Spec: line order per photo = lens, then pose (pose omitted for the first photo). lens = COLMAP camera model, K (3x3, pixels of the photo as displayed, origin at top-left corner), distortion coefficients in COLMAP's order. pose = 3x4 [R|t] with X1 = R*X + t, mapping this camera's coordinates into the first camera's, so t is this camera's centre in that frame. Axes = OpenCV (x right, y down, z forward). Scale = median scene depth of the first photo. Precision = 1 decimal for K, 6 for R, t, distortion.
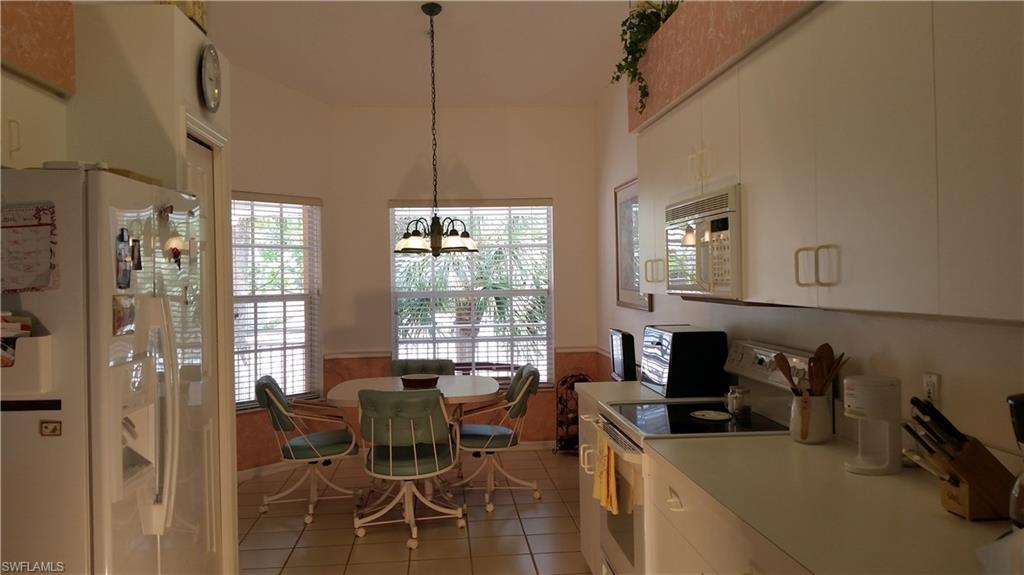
lens RADIAL K [[810.7, 0, 512.2], [0, 810.7, 287.4], [0, 0, 1]] dist [0.057013, -0.146111]
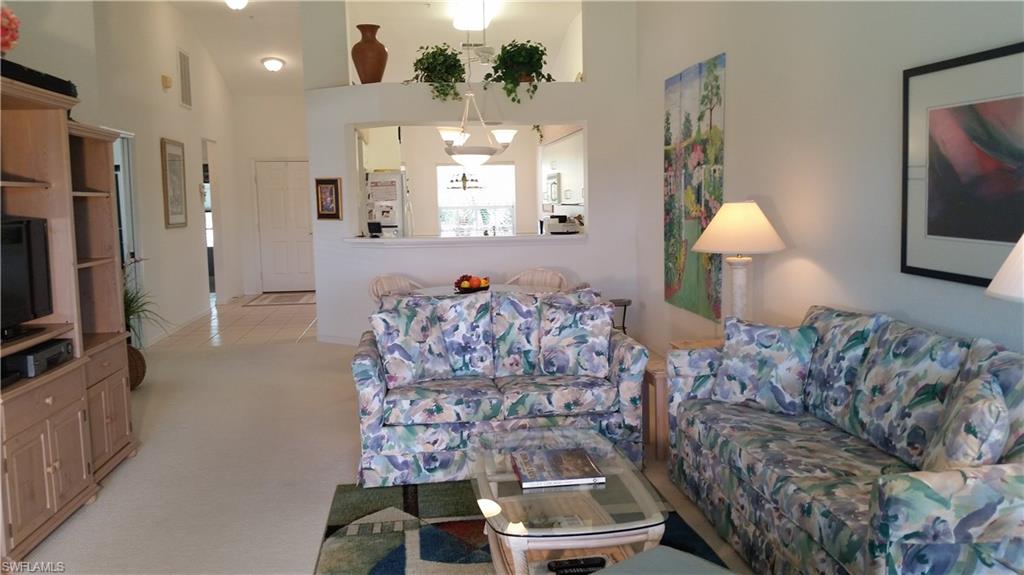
lens RADIAL K [[810.7, 0, 513.0], [0, 810.7, 286.8], [0, 0, 1]] dist [0.057013, -0.146111]
pose [[0.999427, -0.001763, 0.033816, -0.031841], [-0.001407, 0.995618, 0.093508, 0.023137], [-0.033833, -0.093502, 0.995044, -1.468611]]
